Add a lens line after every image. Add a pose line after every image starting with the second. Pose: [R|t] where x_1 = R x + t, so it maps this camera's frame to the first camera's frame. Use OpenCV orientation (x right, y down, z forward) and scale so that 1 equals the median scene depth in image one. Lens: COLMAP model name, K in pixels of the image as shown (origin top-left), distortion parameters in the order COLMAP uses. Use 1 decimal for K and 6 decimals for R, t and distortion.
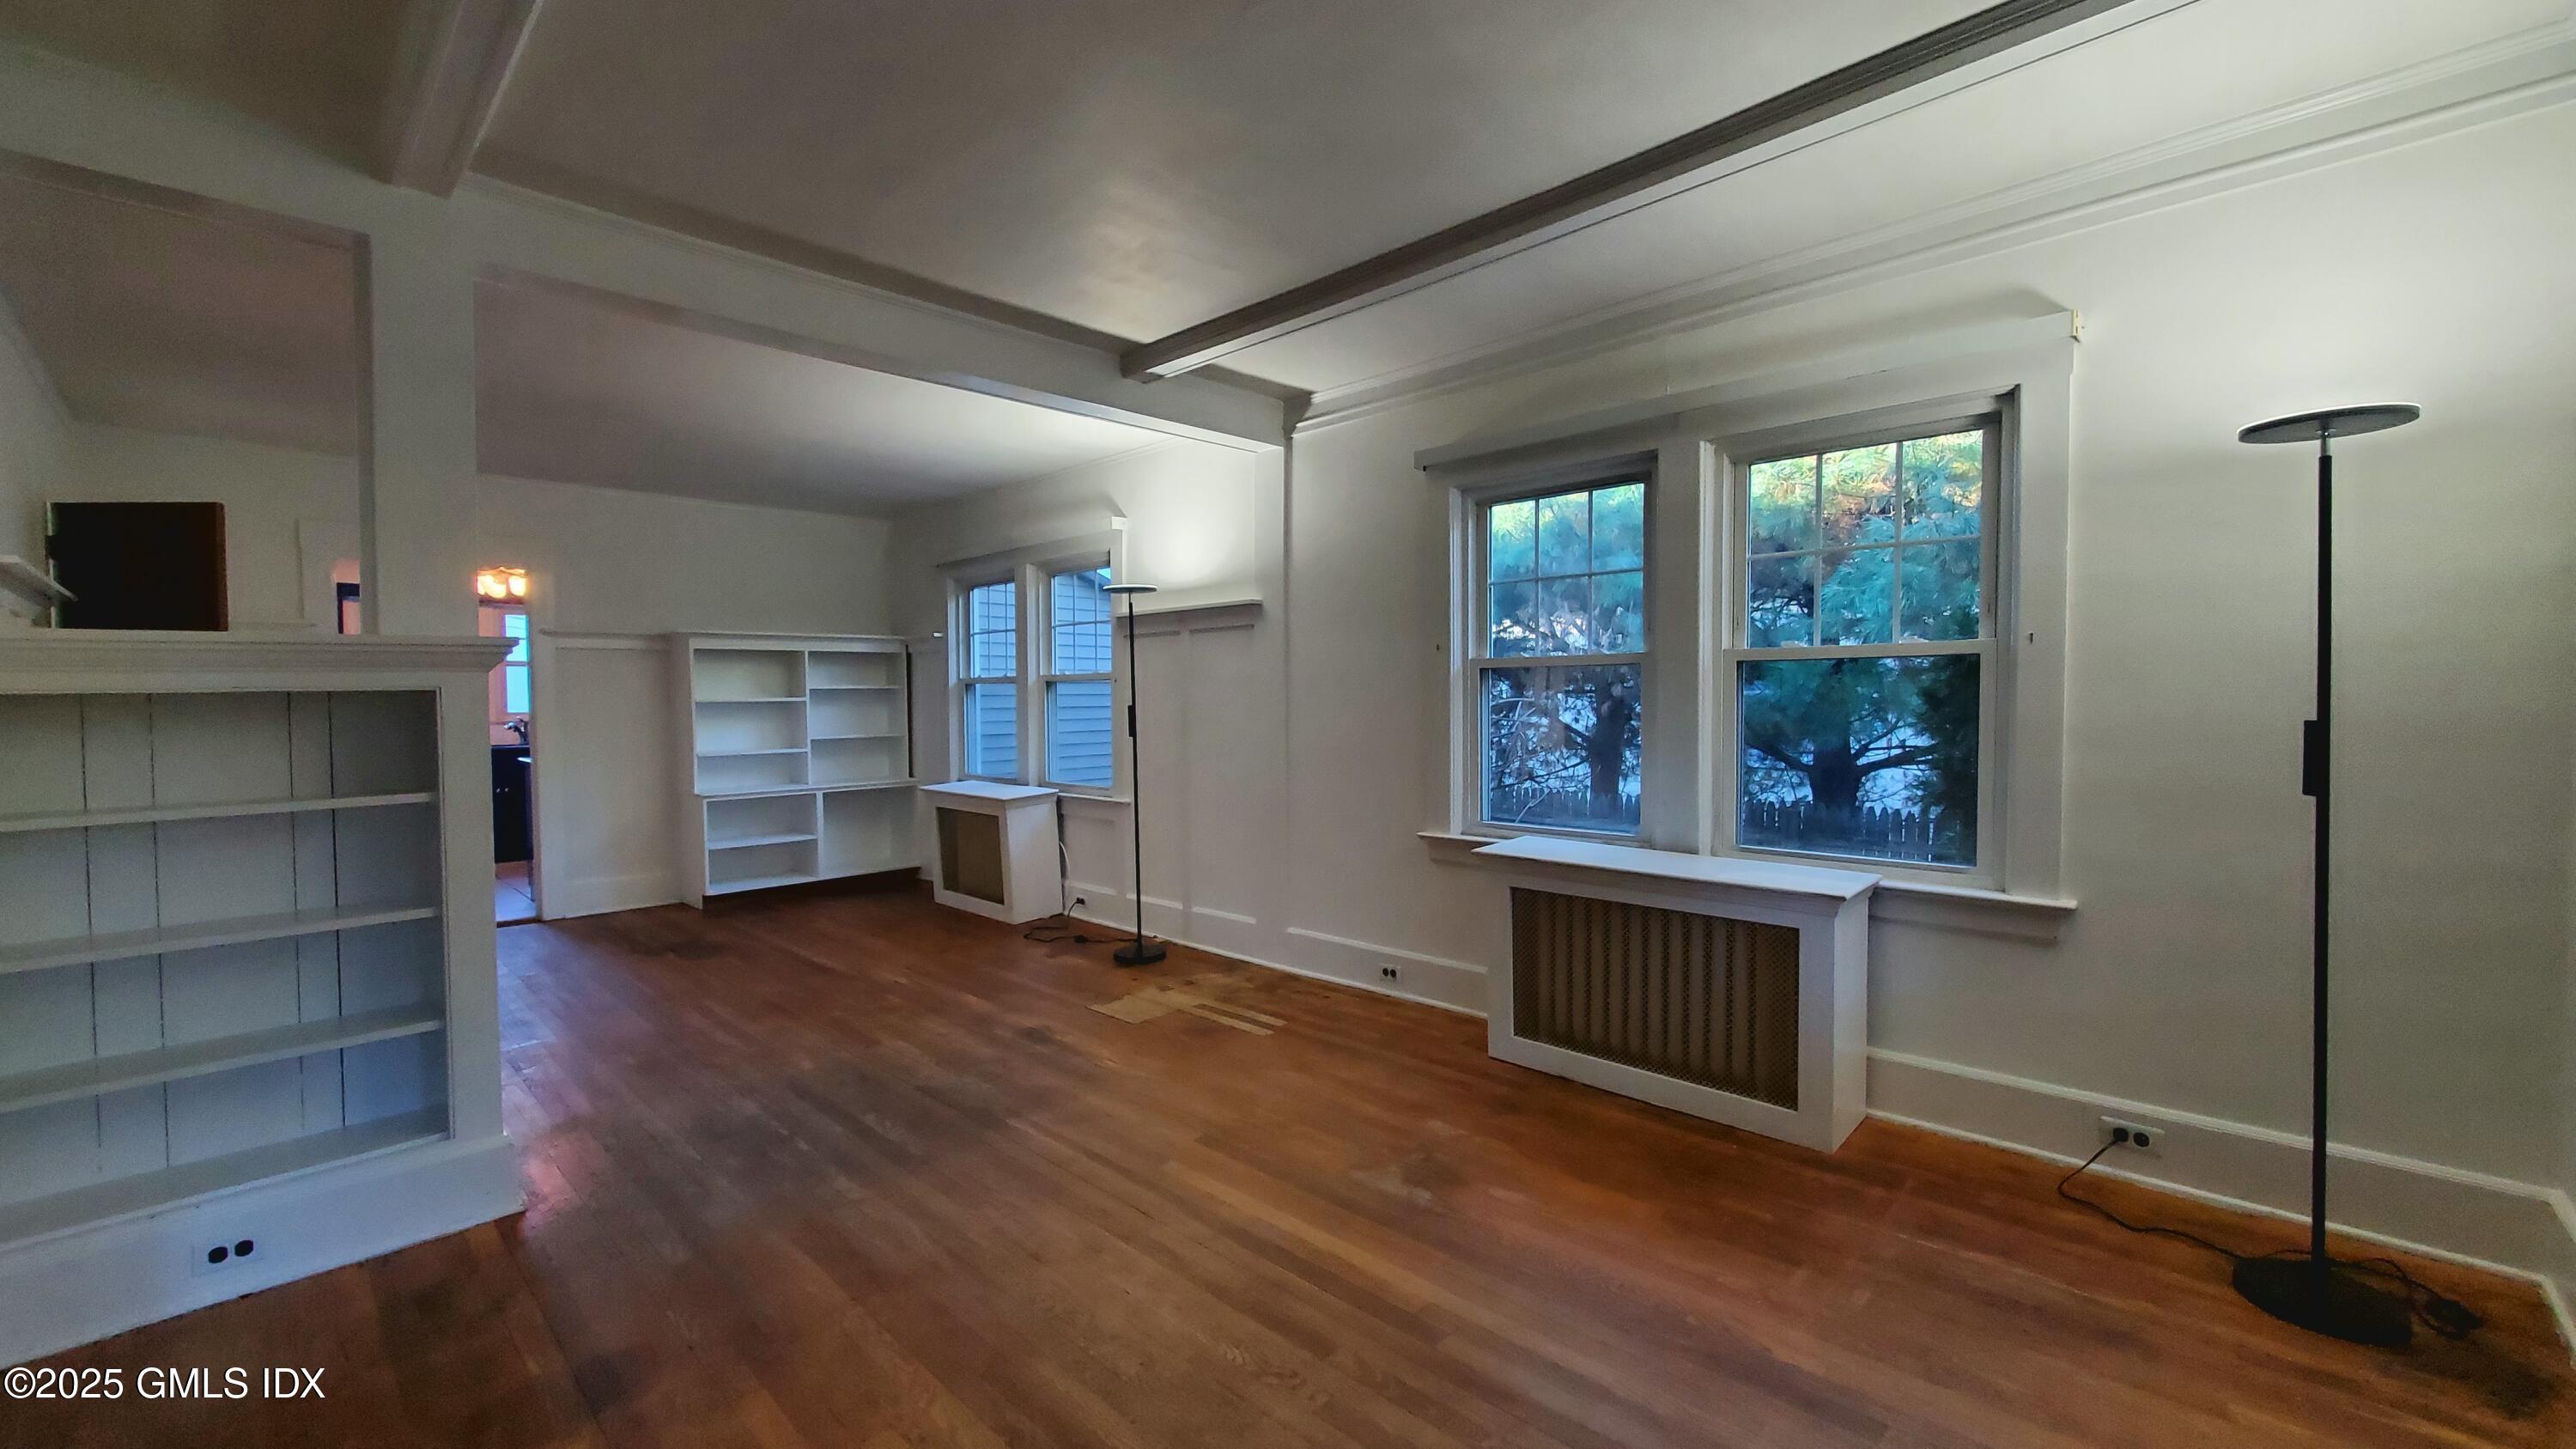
lens RADIAL K [[1015.0, 0, 1277.6], [0, 1015.0, 723.2], [0, 0, 1]] dist [0.001159, -0.000156]
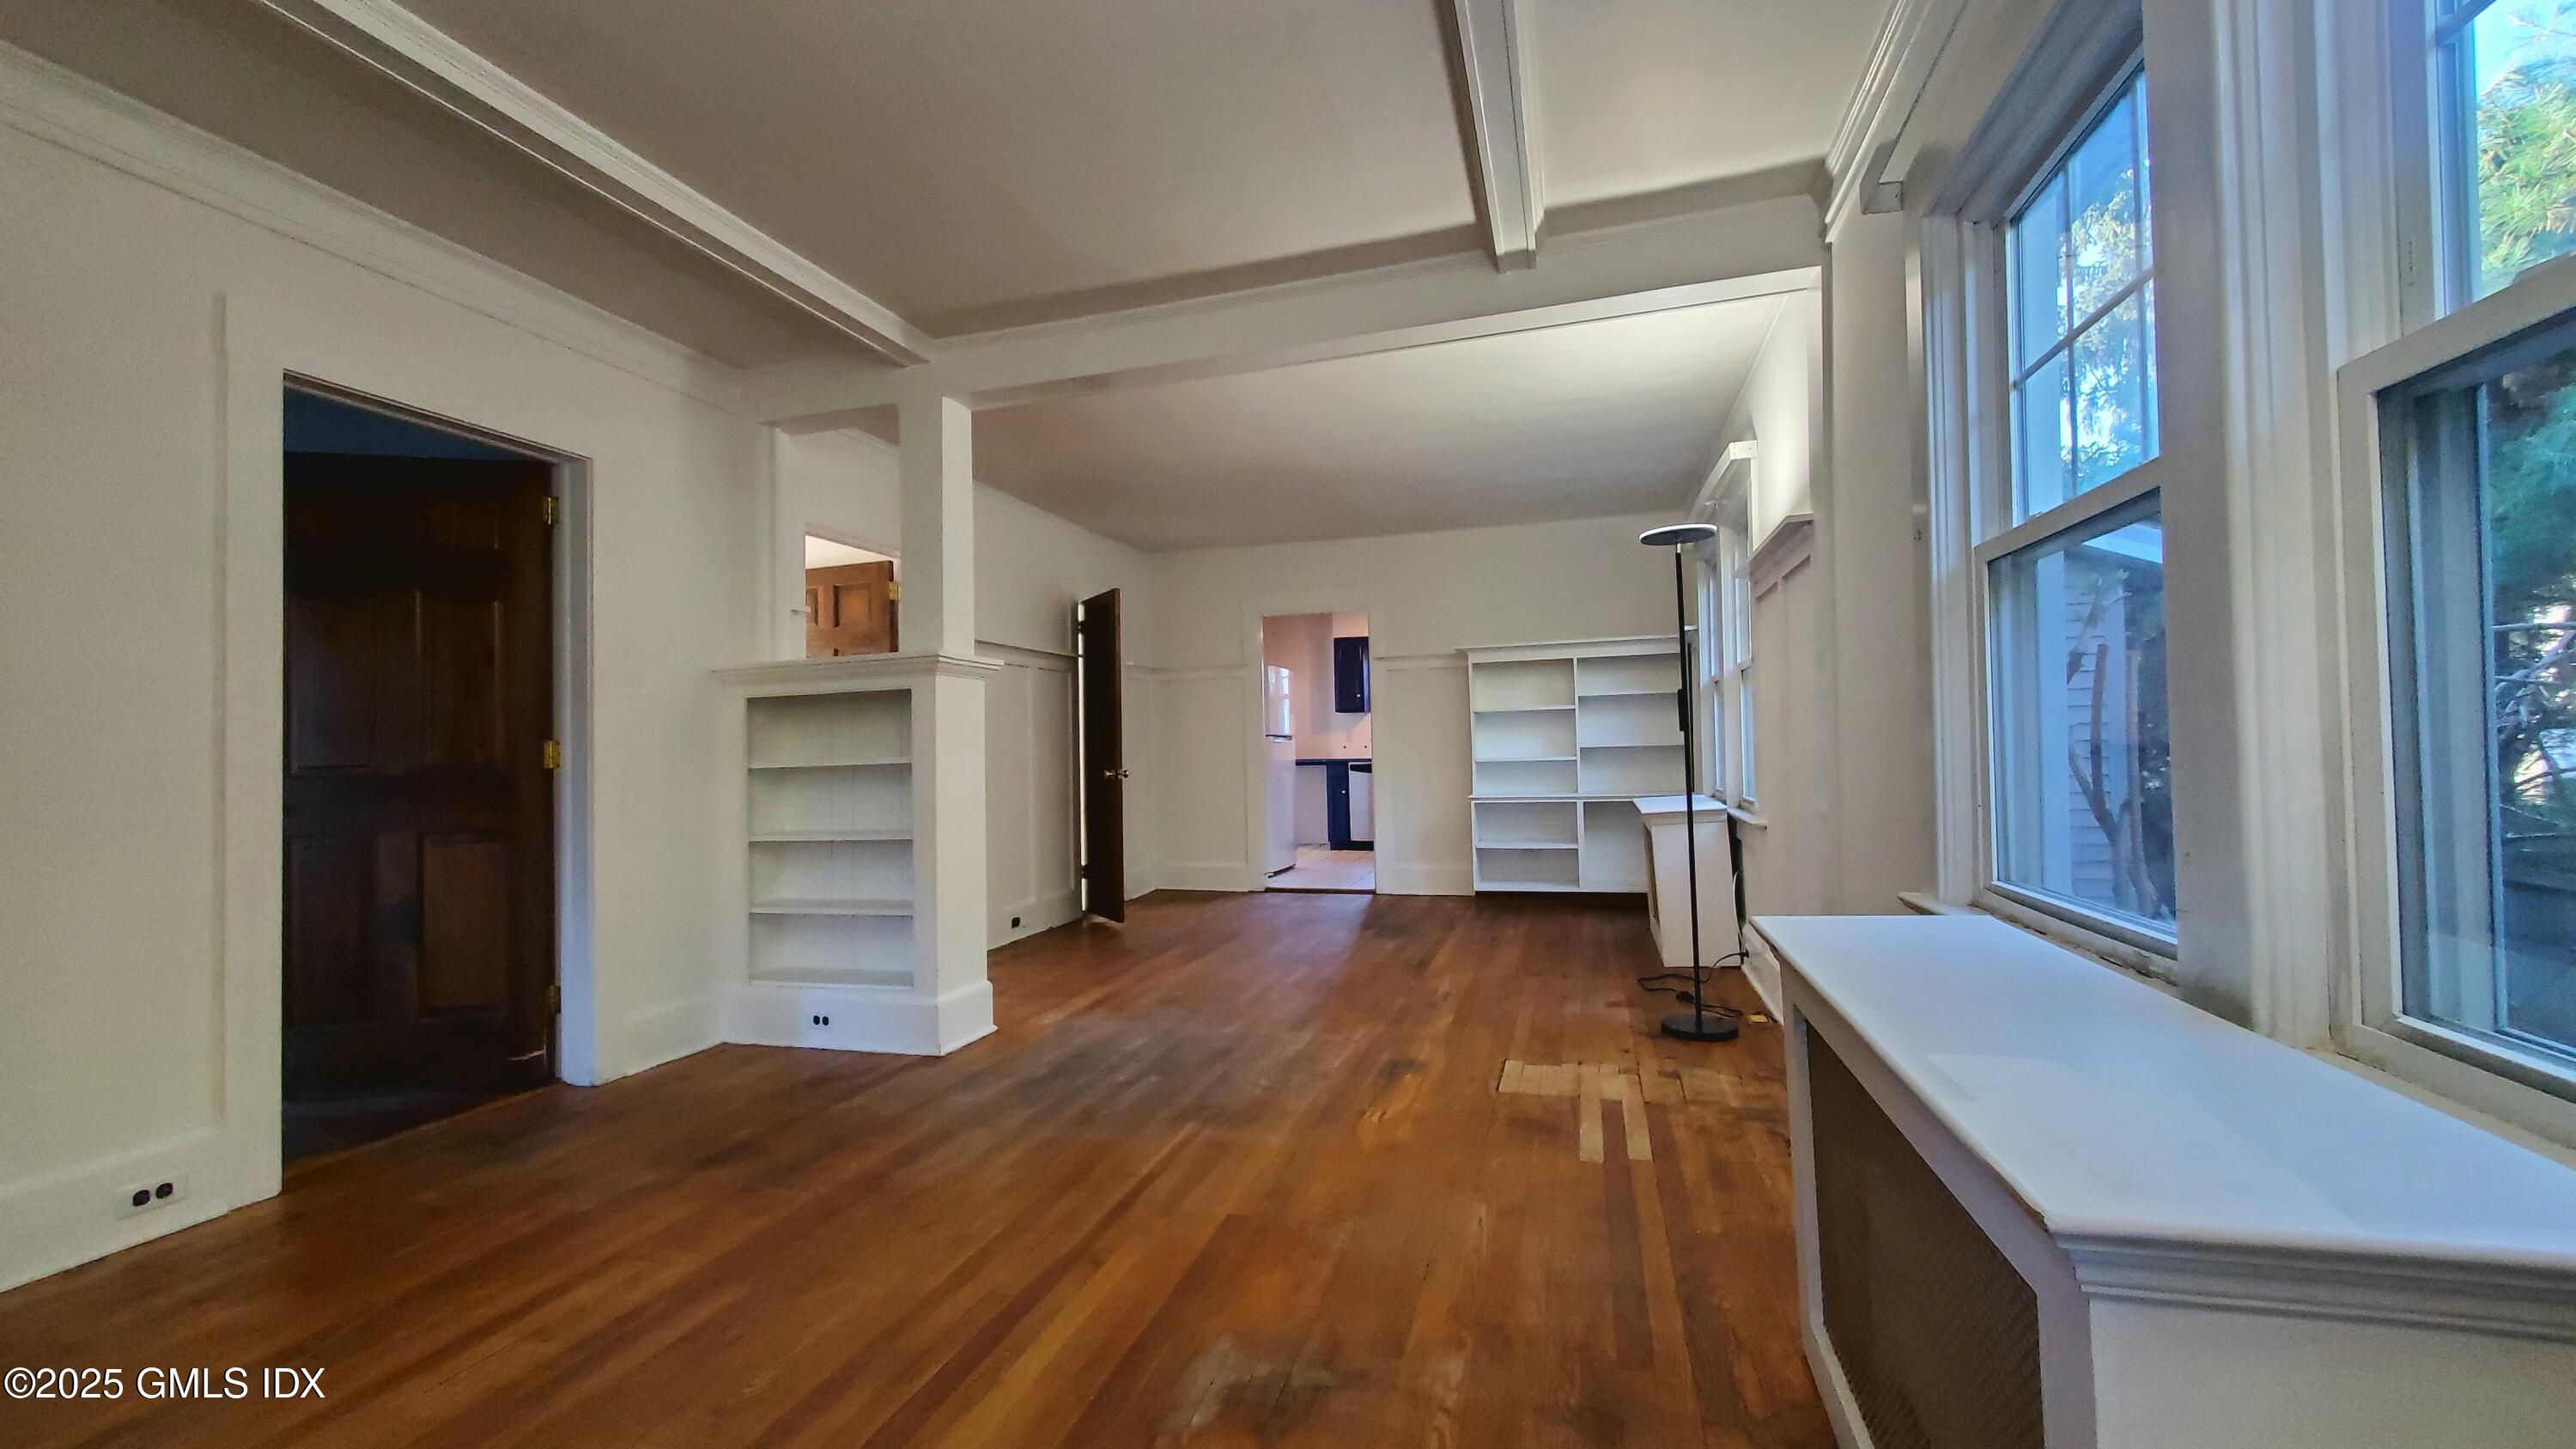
lens RADIAL K [[1015.0, 0, 1279.6], [0, 1015.0, 735.1], [0, 0, 1]] dist [0.001159, -0.000156]
pose [[0.471261, -0.011019, -0.881925, 0.403220], [-0.003376, 0.999892, -0.014297, 0.028673], [0.881987, 0.009715, 0.471173, 0.412012]]
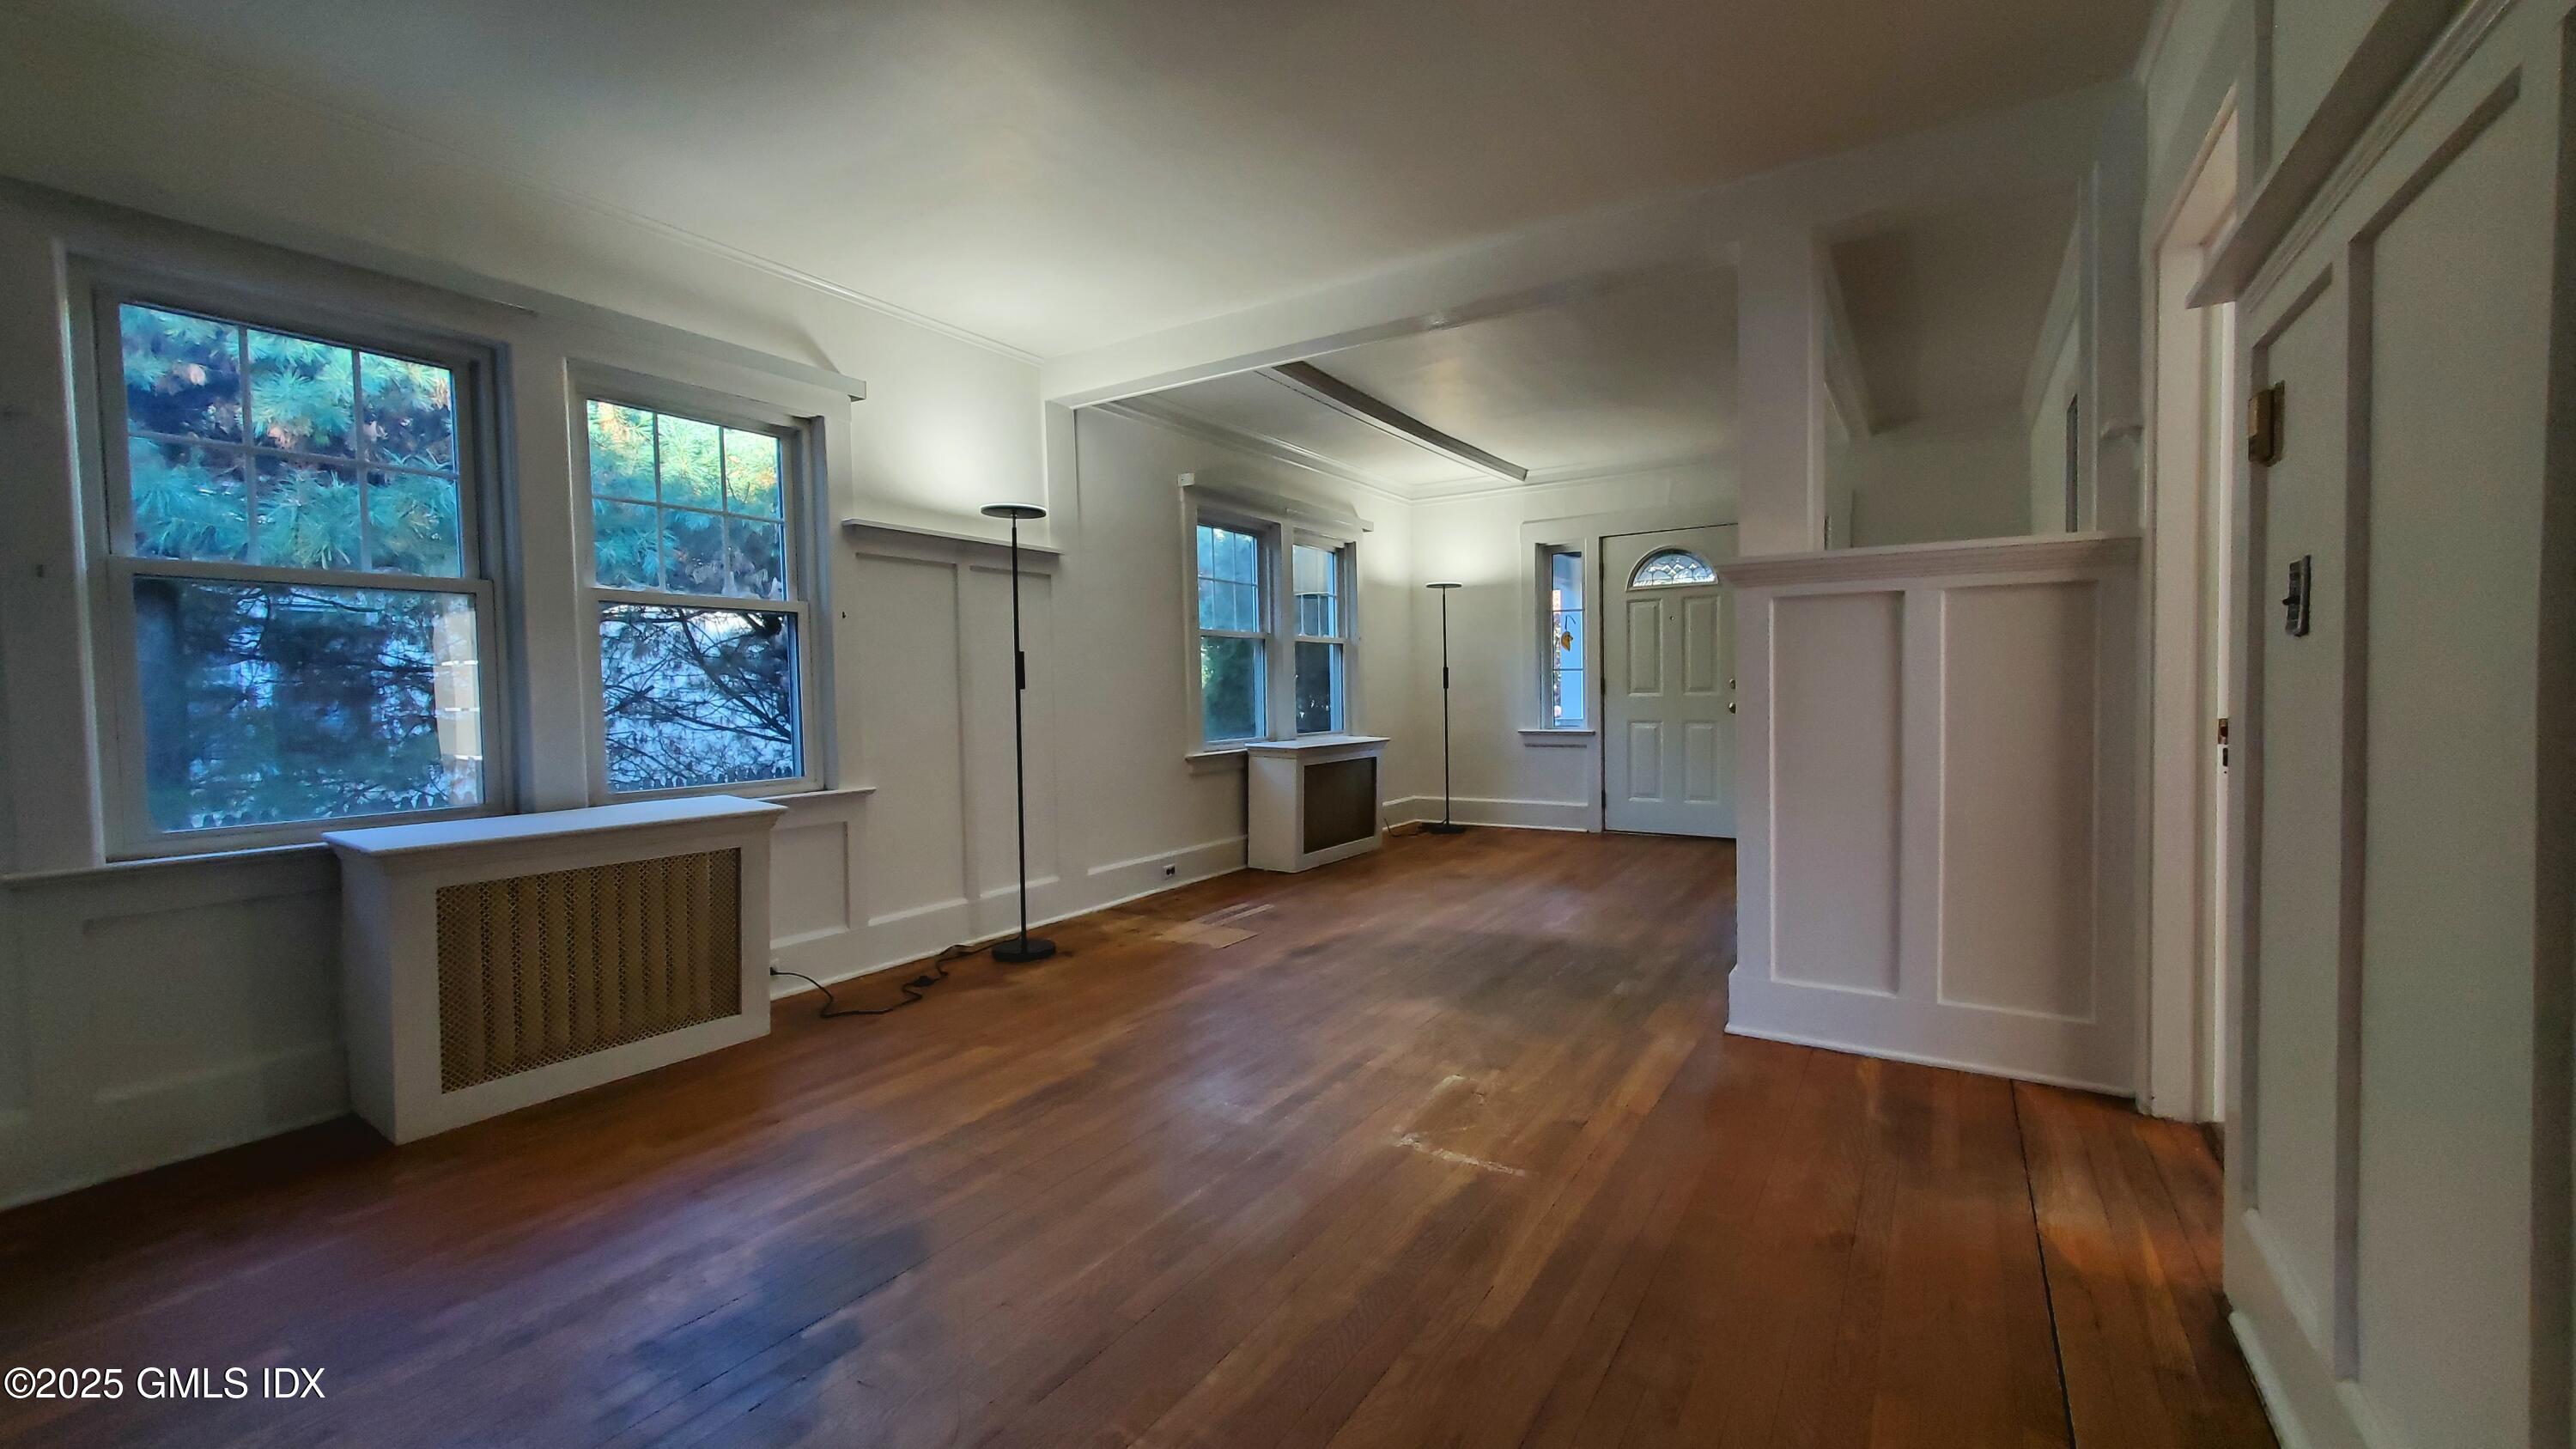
lens RADIAL K [[1015.0, 0, 1285.8], [0, 1015.0, 700.0], [0, 0, 1]] dist [0.001159, -0.000156]
pose [[-0.194702, -0.029521, 0.980418, -1.123228], [0.012877, 0.999384, 0.032650, -0.007357], [-0.980778, 0.018982, -0.194202, 1.070037]]
